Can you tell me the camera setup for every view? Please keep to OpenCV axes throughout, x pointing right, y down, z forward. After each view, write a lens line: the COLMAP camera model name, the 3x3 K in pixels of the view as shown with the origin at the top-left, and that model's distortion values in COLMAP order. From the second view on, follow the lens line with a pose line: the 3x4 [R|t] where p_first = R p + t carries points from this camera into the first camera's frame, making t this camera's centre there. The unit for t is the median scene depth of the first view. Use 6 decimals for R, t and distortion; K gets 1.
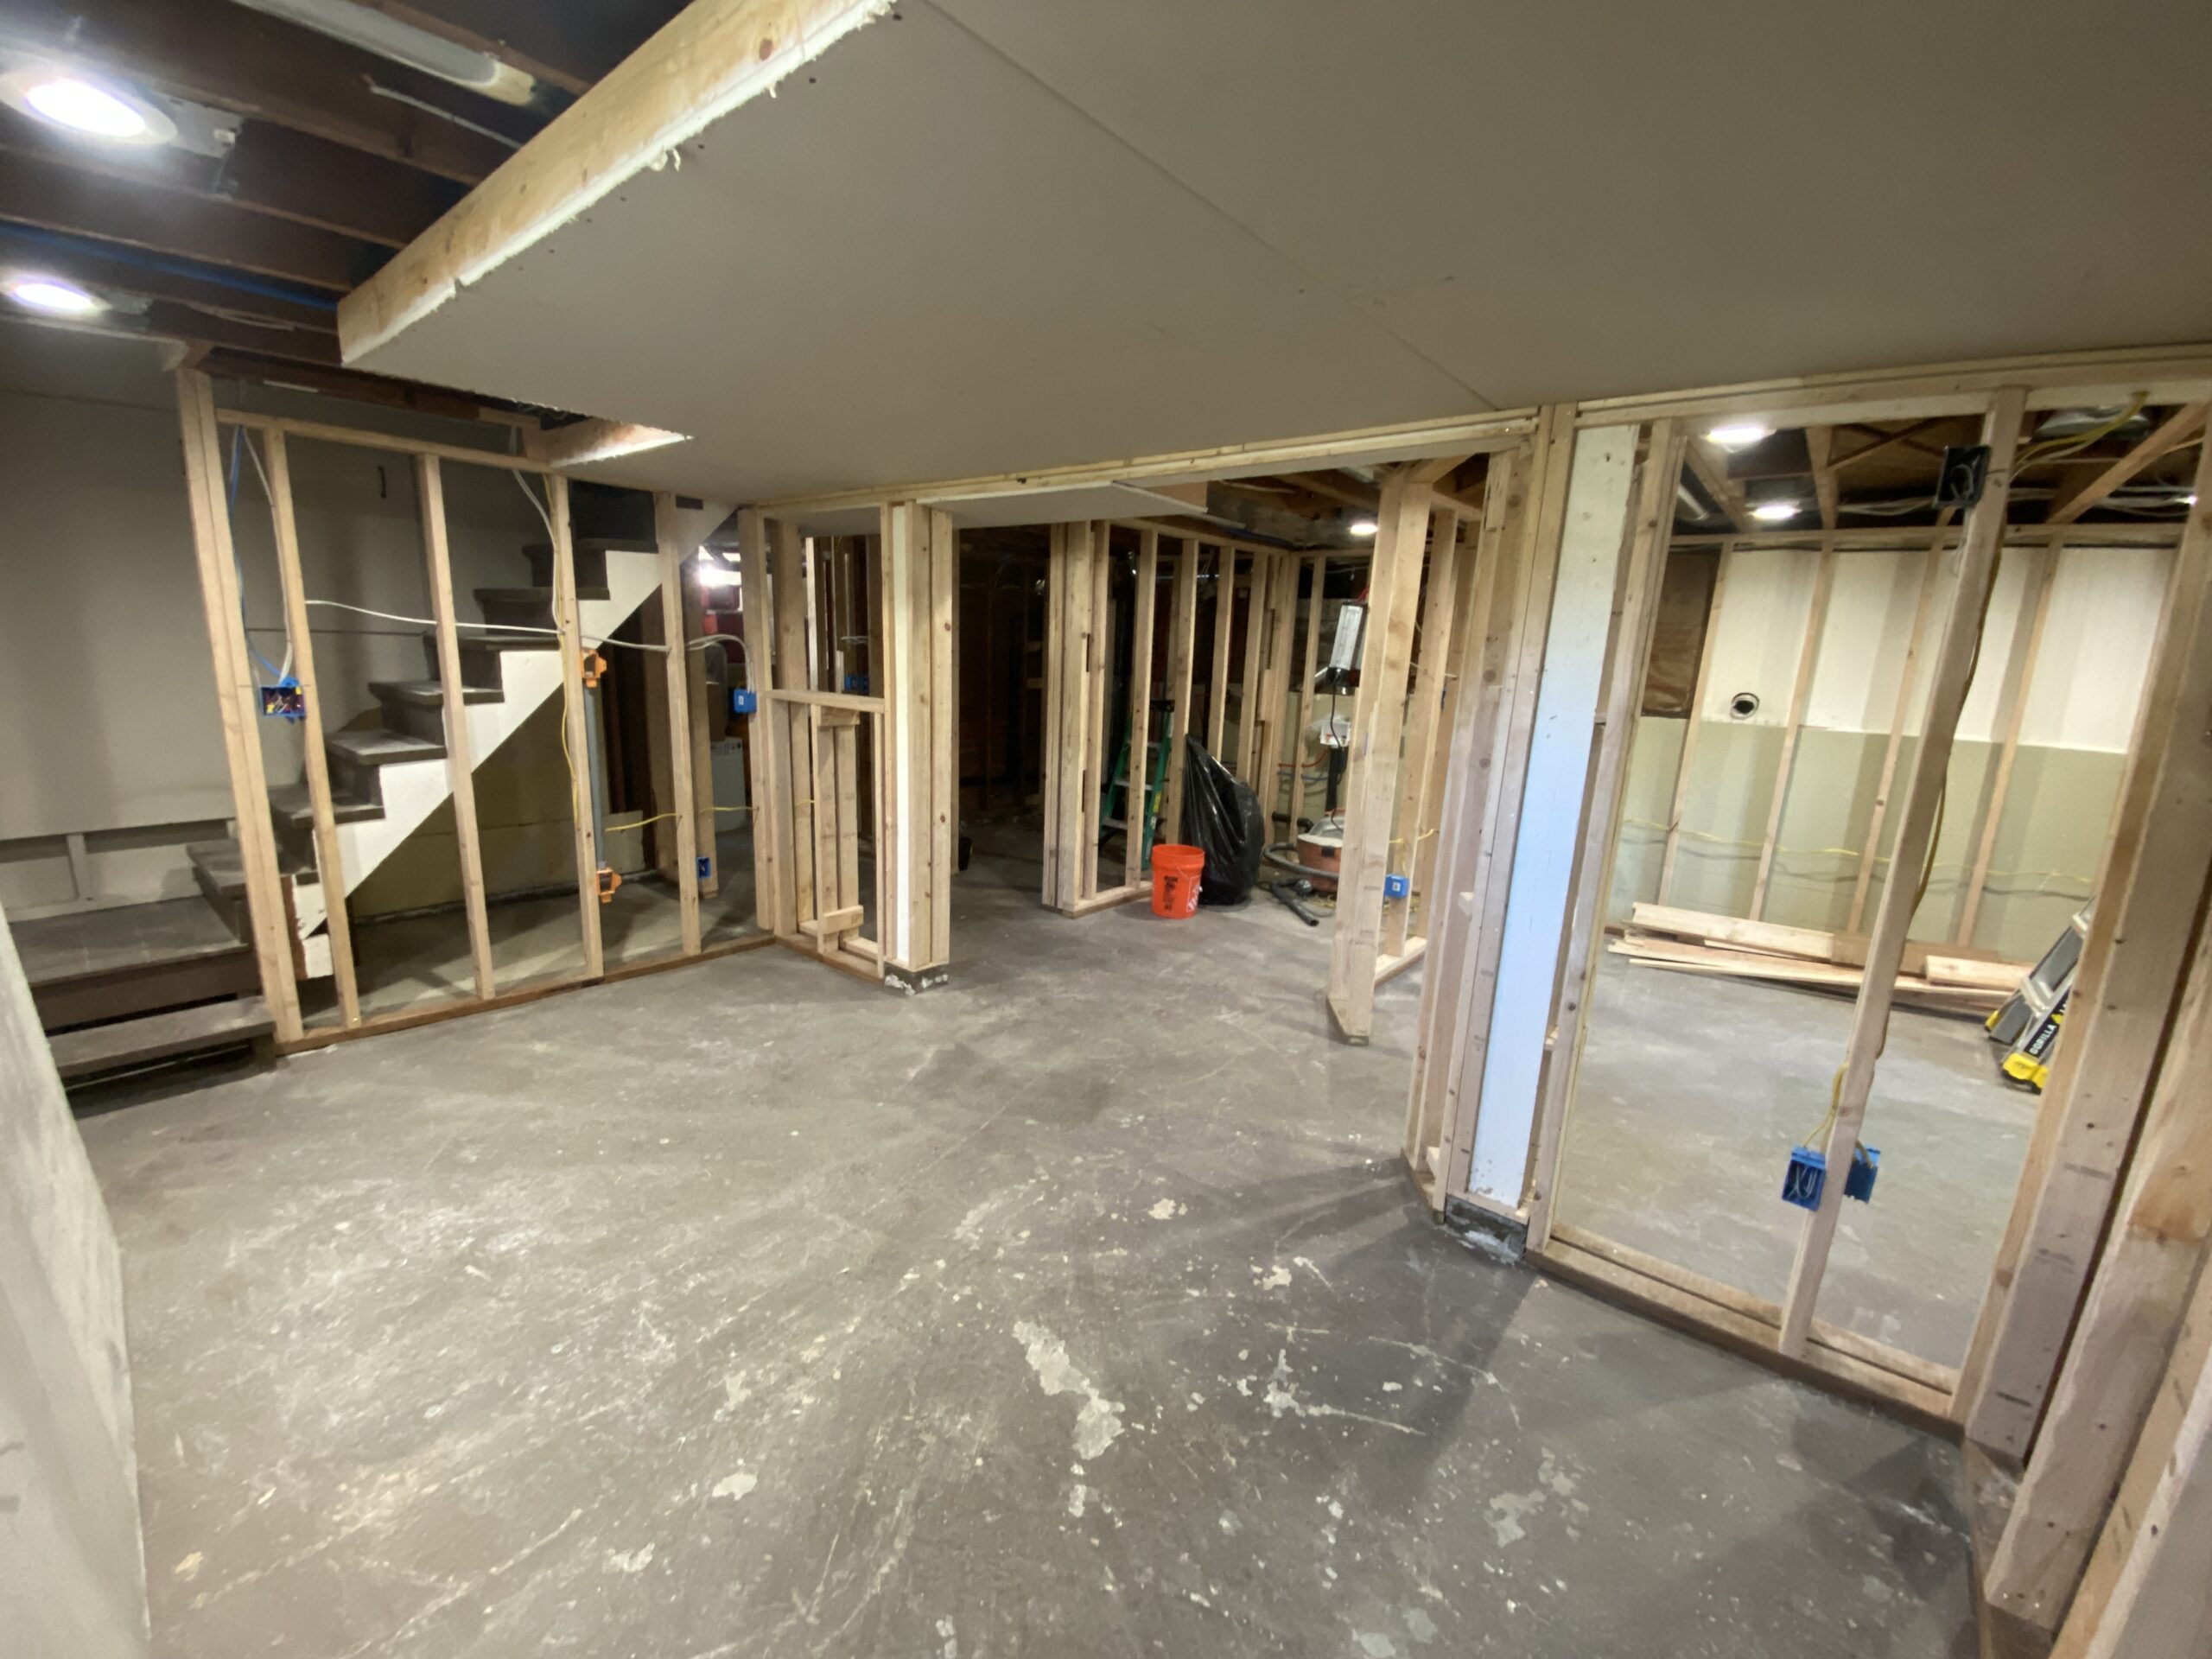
lens RADIAL K [[897.6, 0, 1109.6], [0, 897.6, 834.2], [0, 0, 1]] dist [-0.000979, -0.000585]
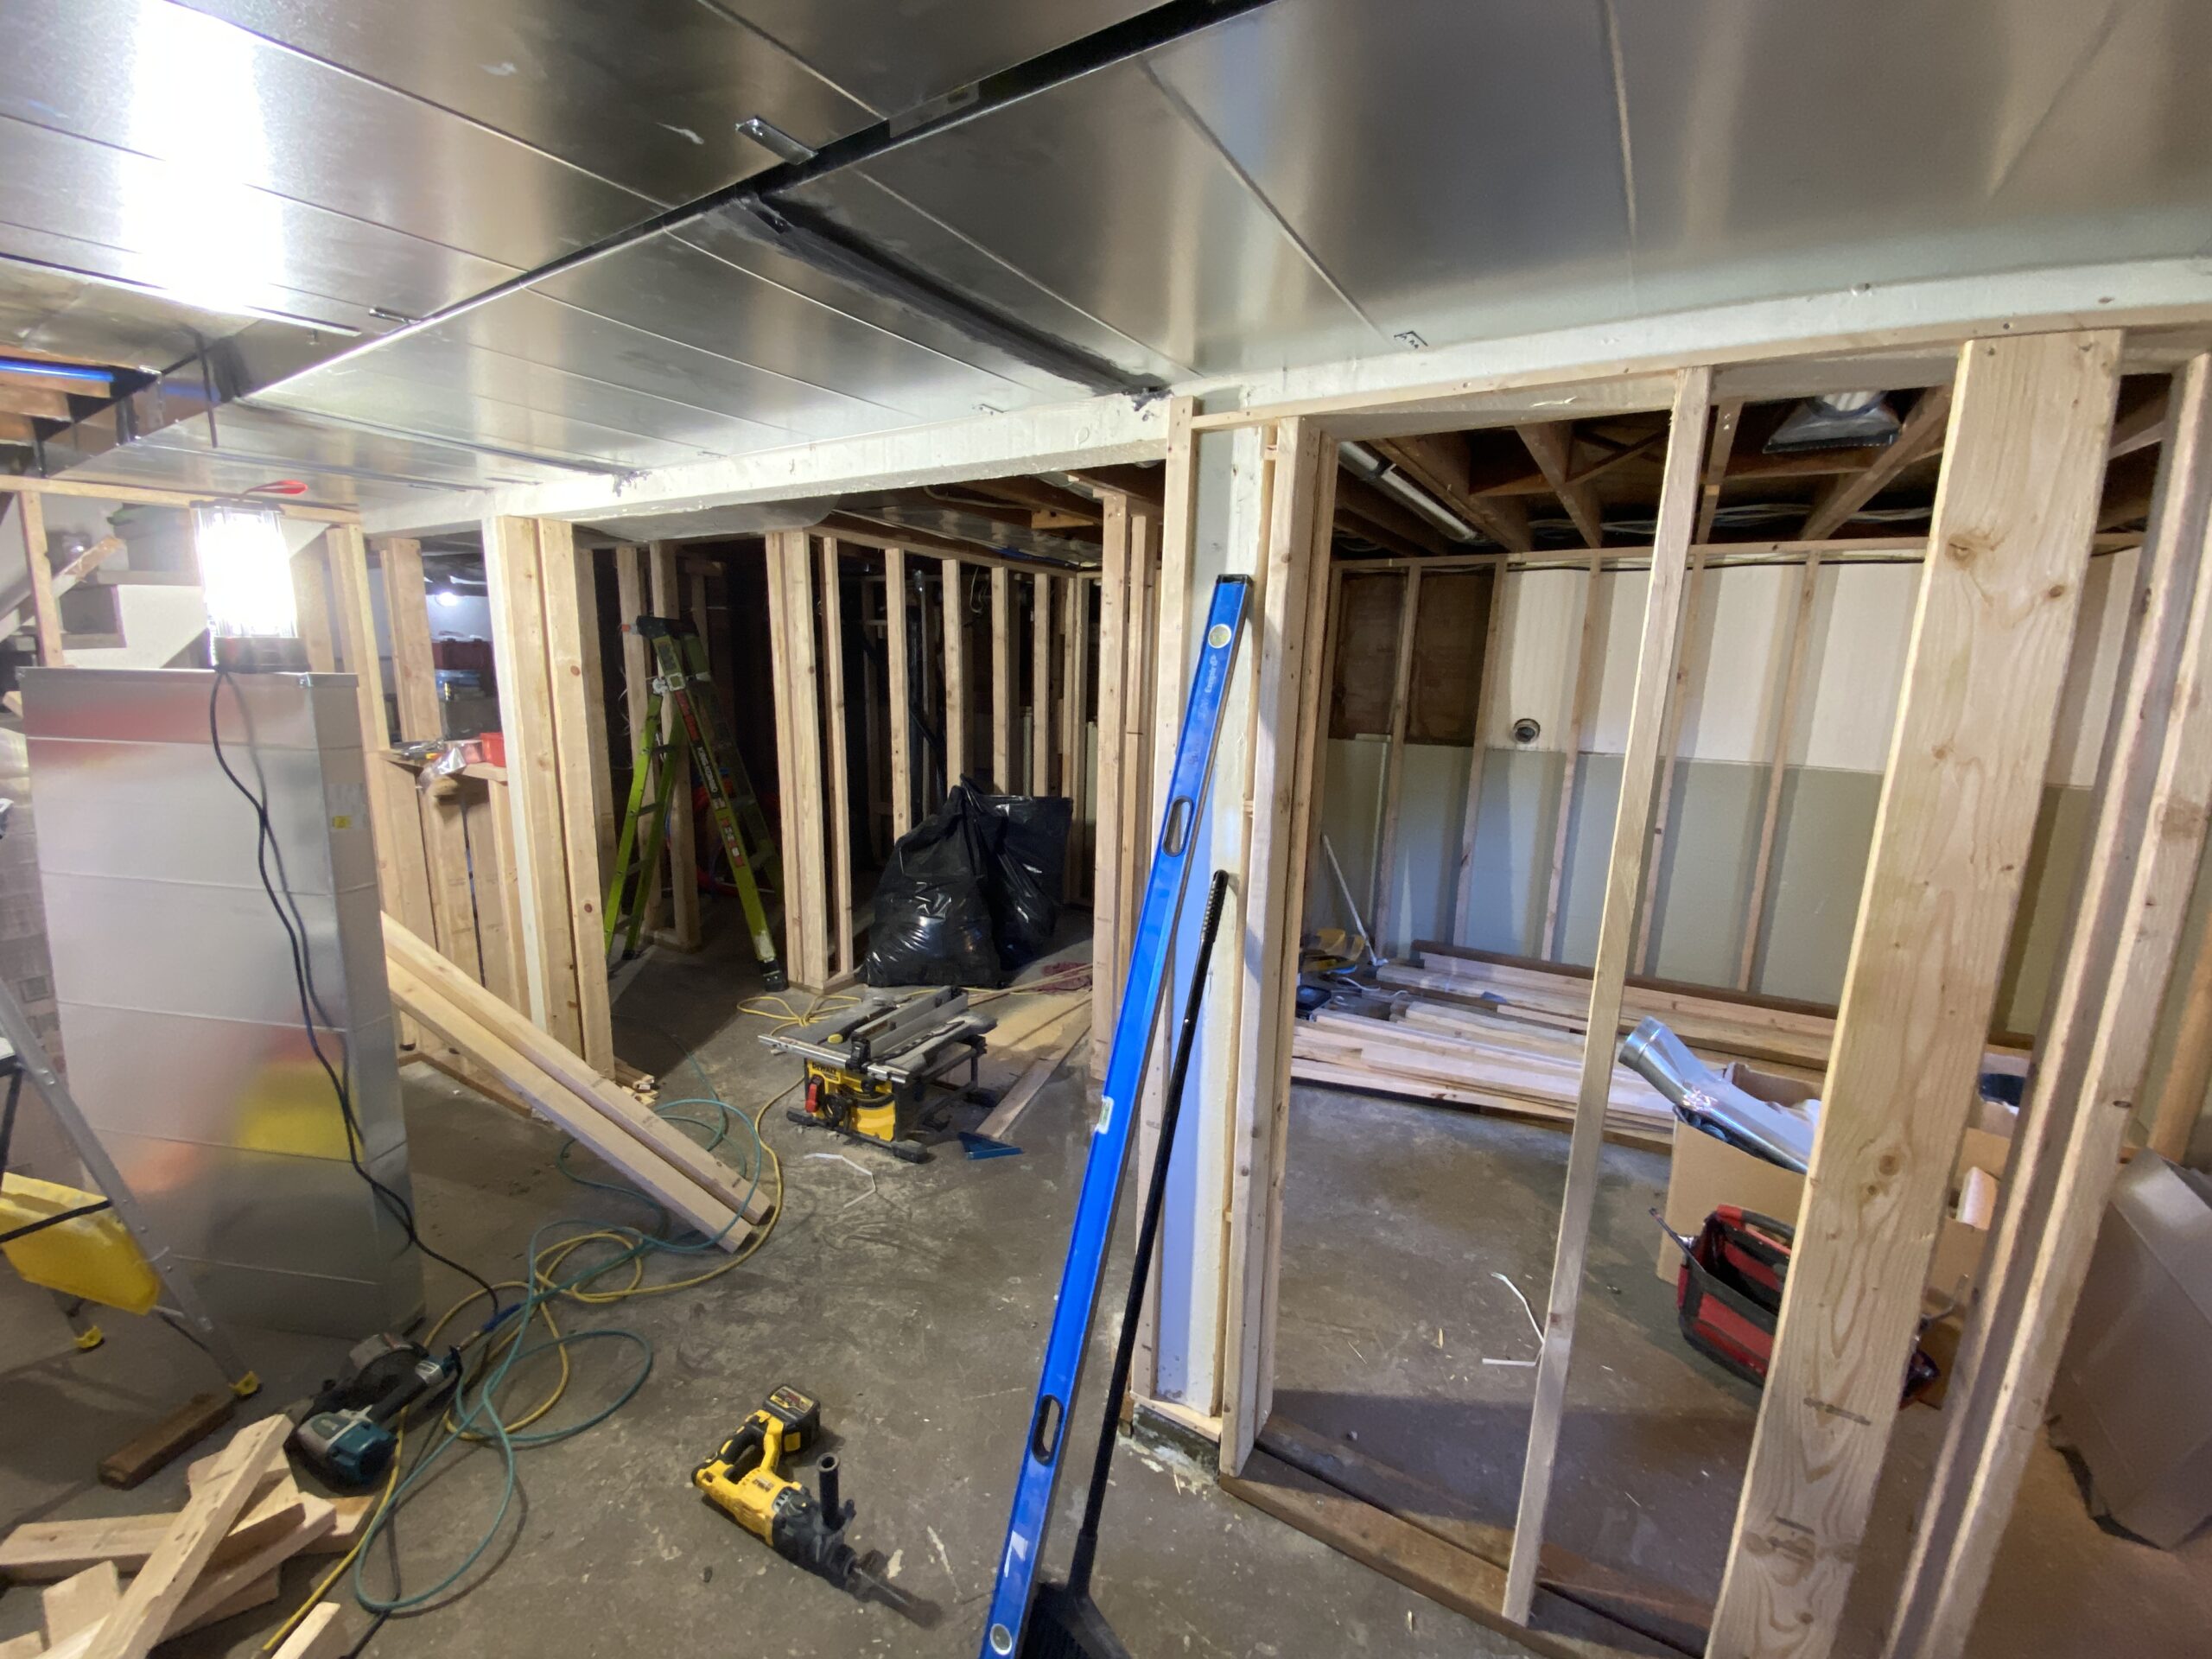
lens RADIAL K [[897.6, 0, 1104.6], [0, 897.6, 834.0], [0, 0, 1]] dist [-0.000979, -0.000585]
pose [[0.991764, -0.041846, 0.121053, 0.166422], [0.042905, 0.999060, -0.006151, -0.054353], [-0.120682, 0.011294, 0.992627, 0.128485]]
